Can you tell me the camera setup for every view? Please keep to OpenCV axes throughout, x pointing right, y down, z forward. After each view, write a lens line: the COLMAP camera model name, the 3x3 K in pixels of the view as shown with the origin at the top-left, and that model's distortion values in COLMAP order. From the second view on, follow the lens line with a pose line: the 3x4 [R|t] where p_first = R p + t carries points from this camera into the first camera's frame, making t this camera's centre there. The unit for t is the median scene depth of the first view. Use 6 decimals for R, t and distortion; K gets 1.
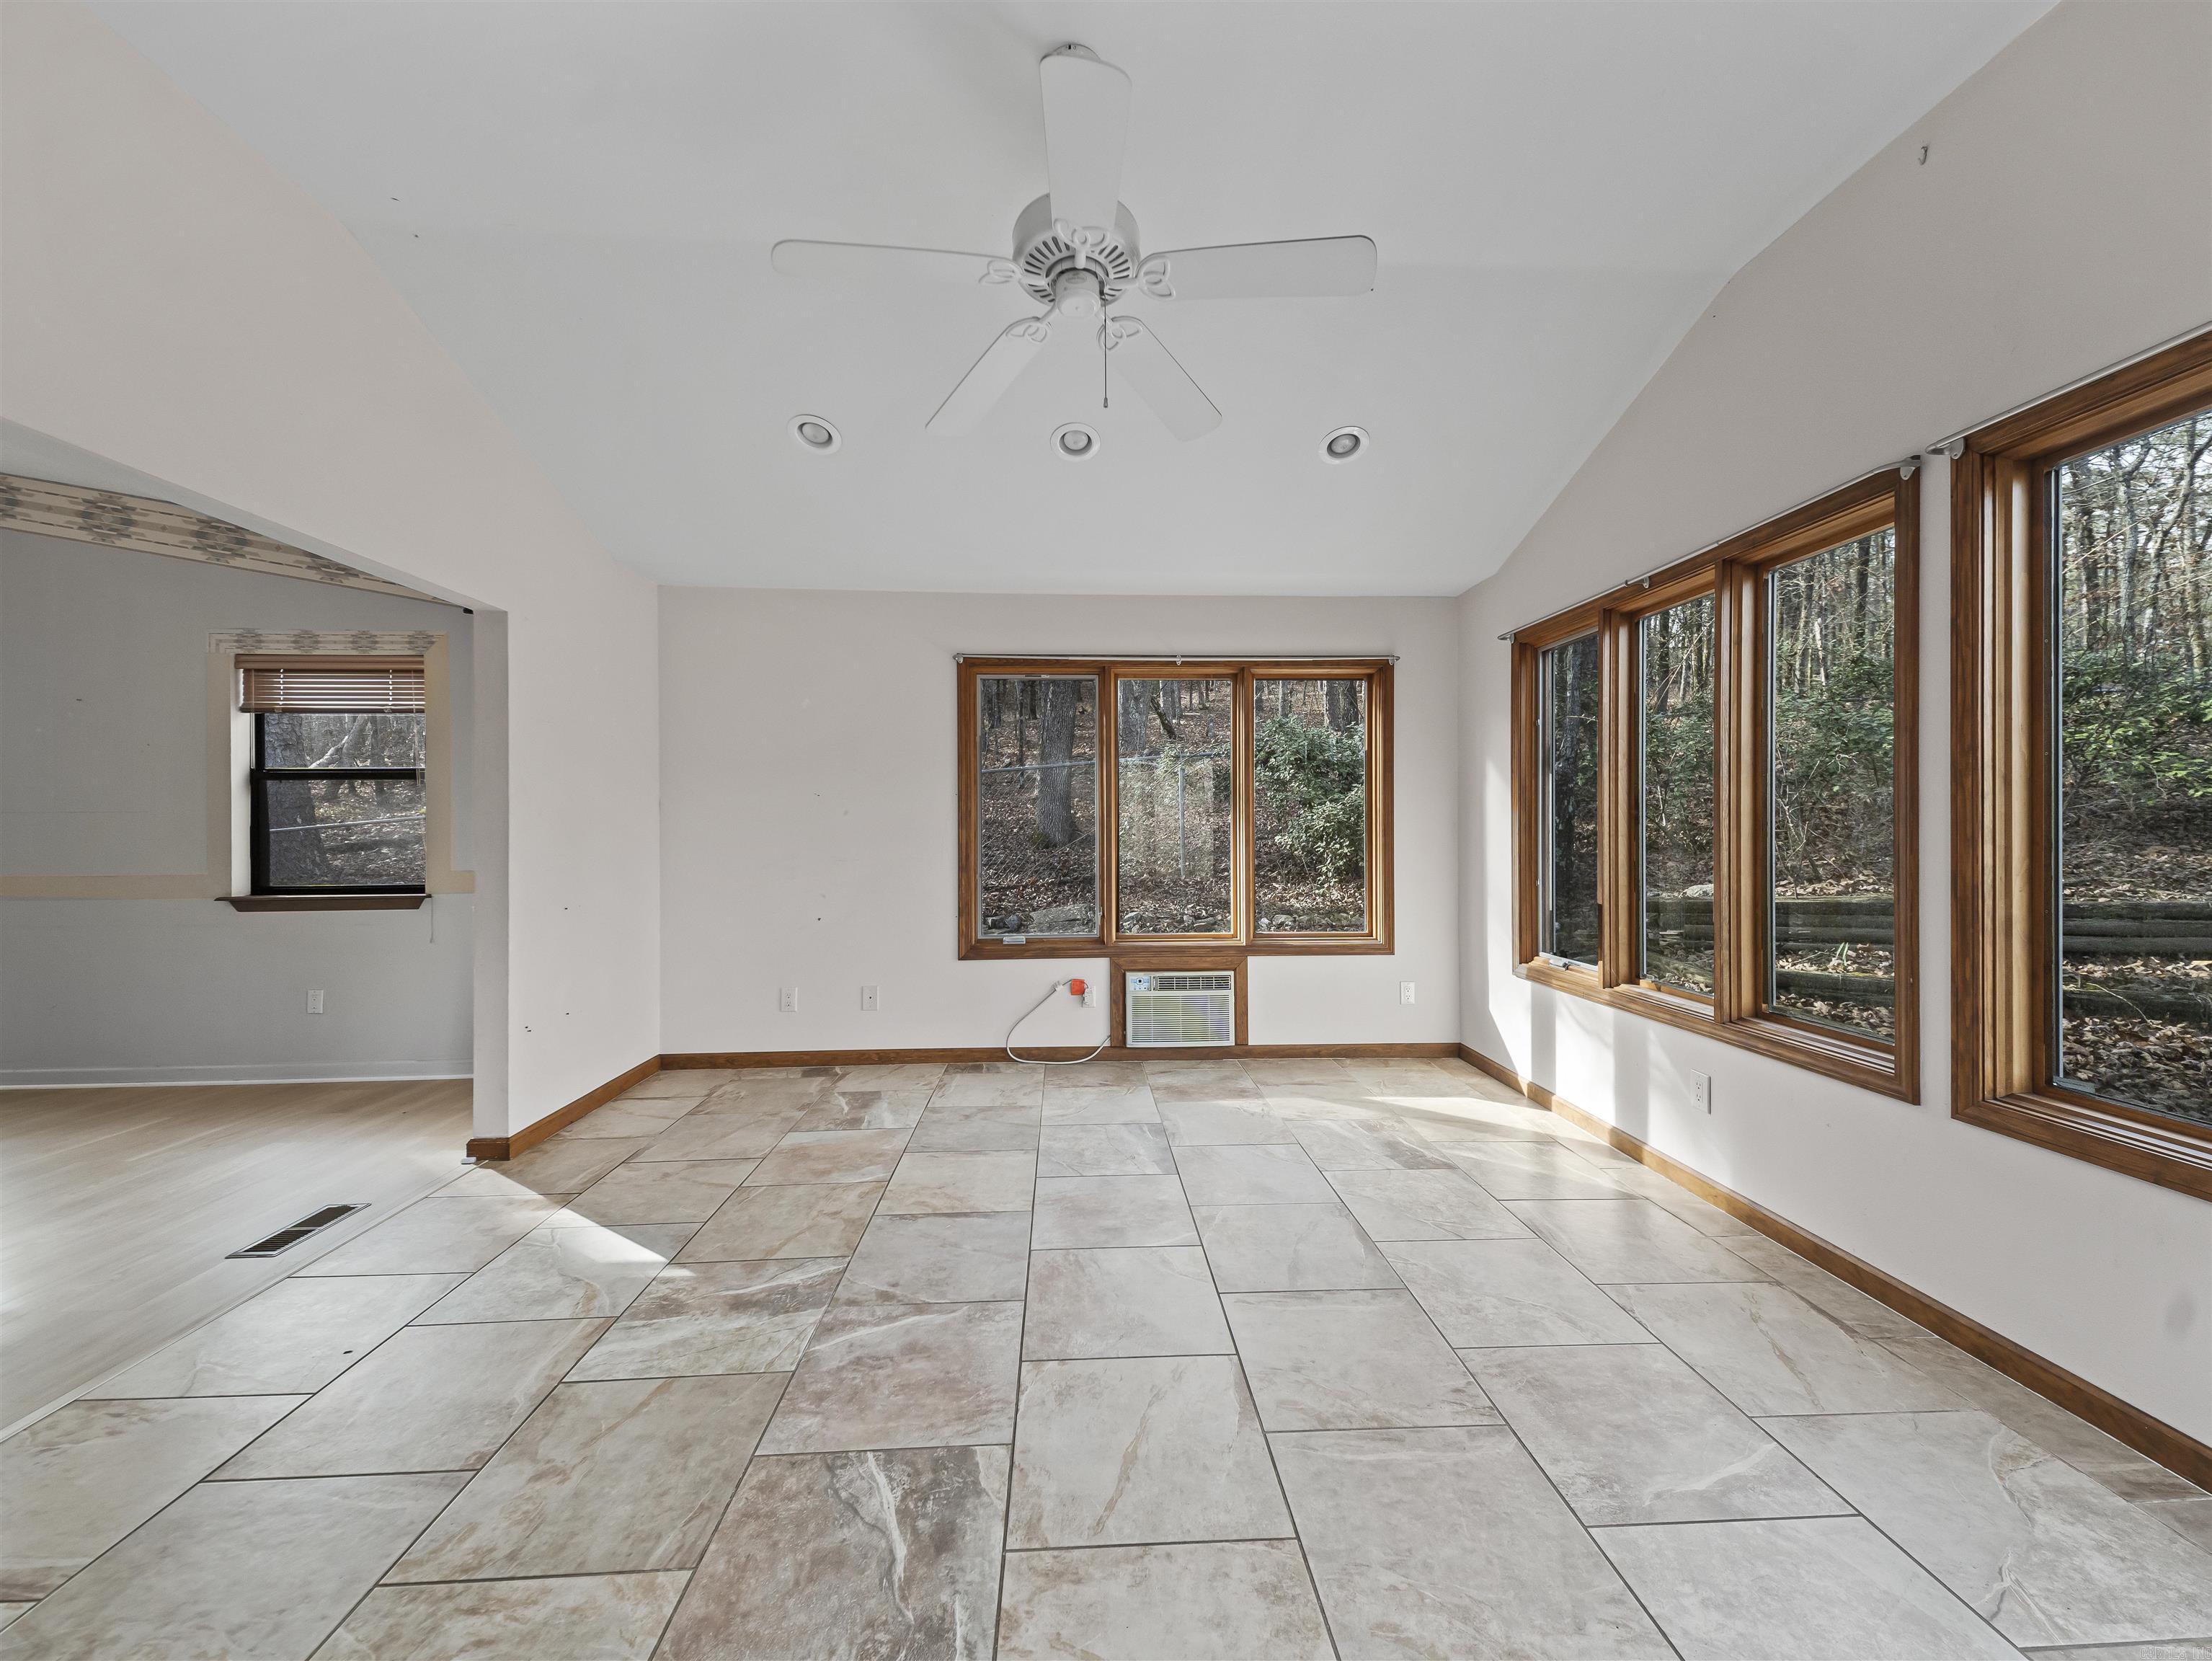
lens RADIAL K [[851.7, 0, 1078.7], [0, 851.7, 827.8], [0, 0, 1]] dist [0.050227, -0.020850]
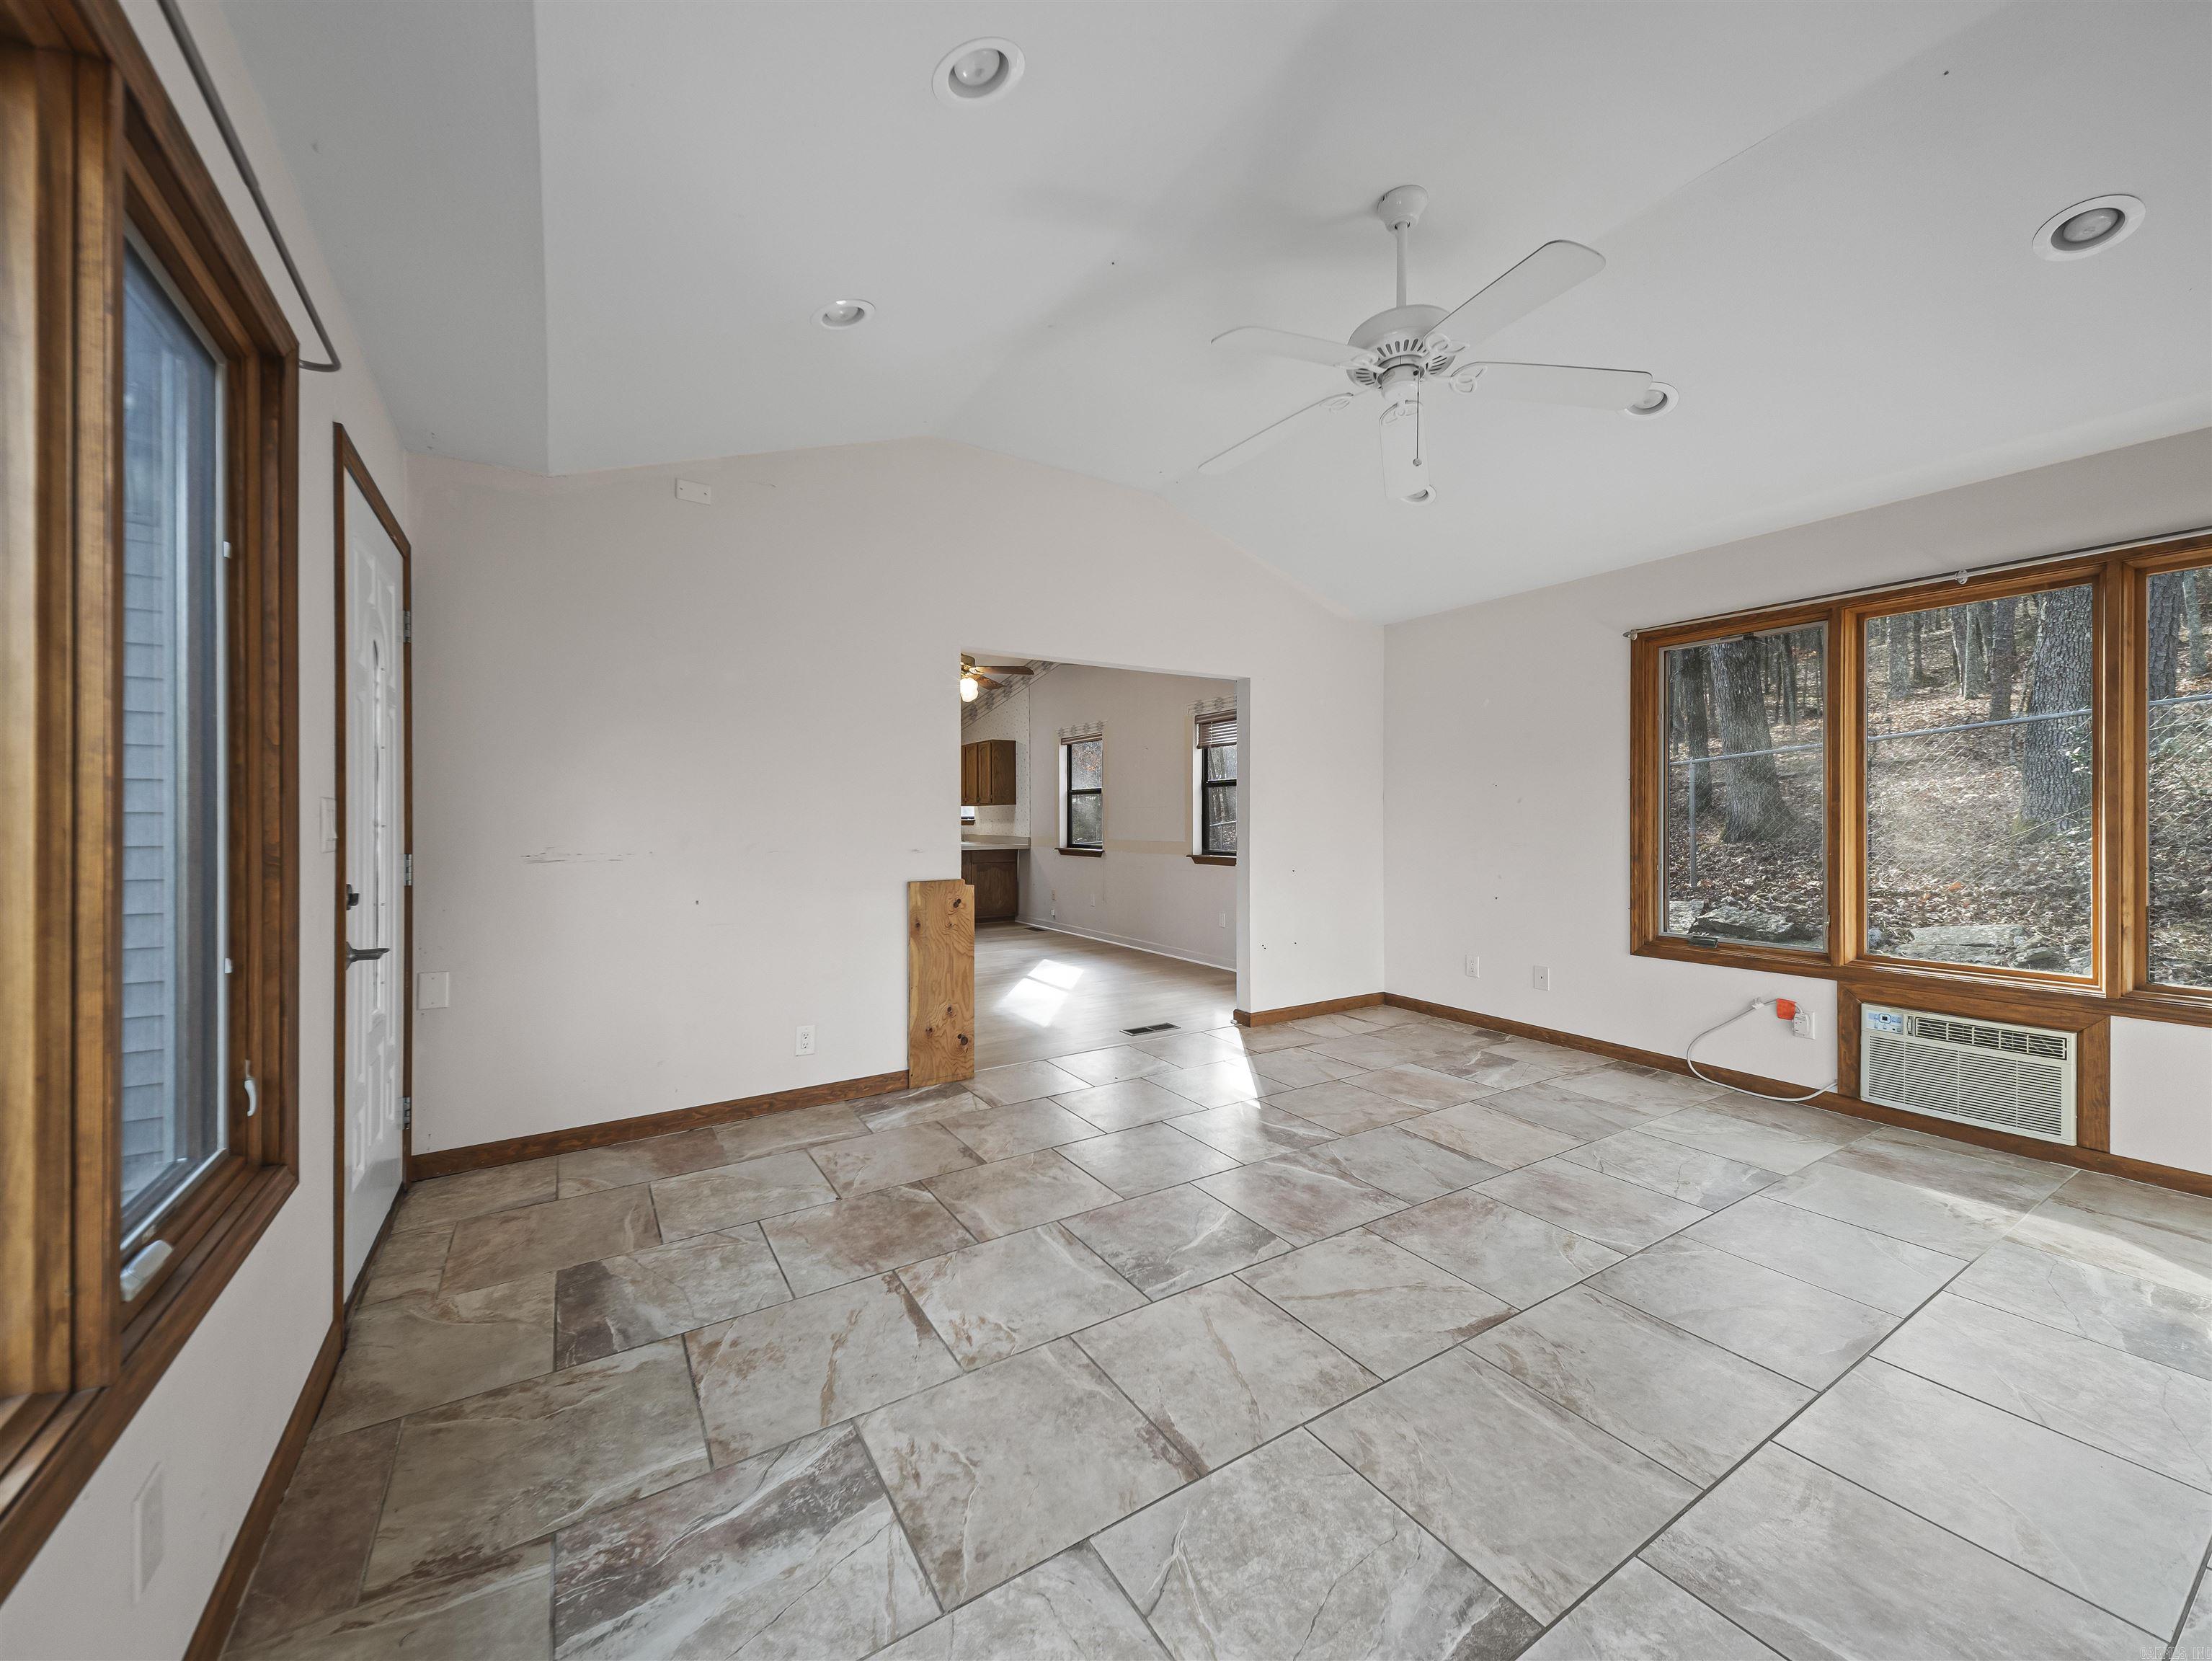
lens RADIAL K [[851.7, 0, 1078.7], [0, 851.7, 827.8], [0, 0, 1]] dist [0.050227, -0.020850]
pose [[0.457384, 0.012184, -0.889186, 0.500219], [0.002696, 0.999883, 0.015087, -0.002383], [0.889265, -0.009298, 0.457298, 0.018318]]
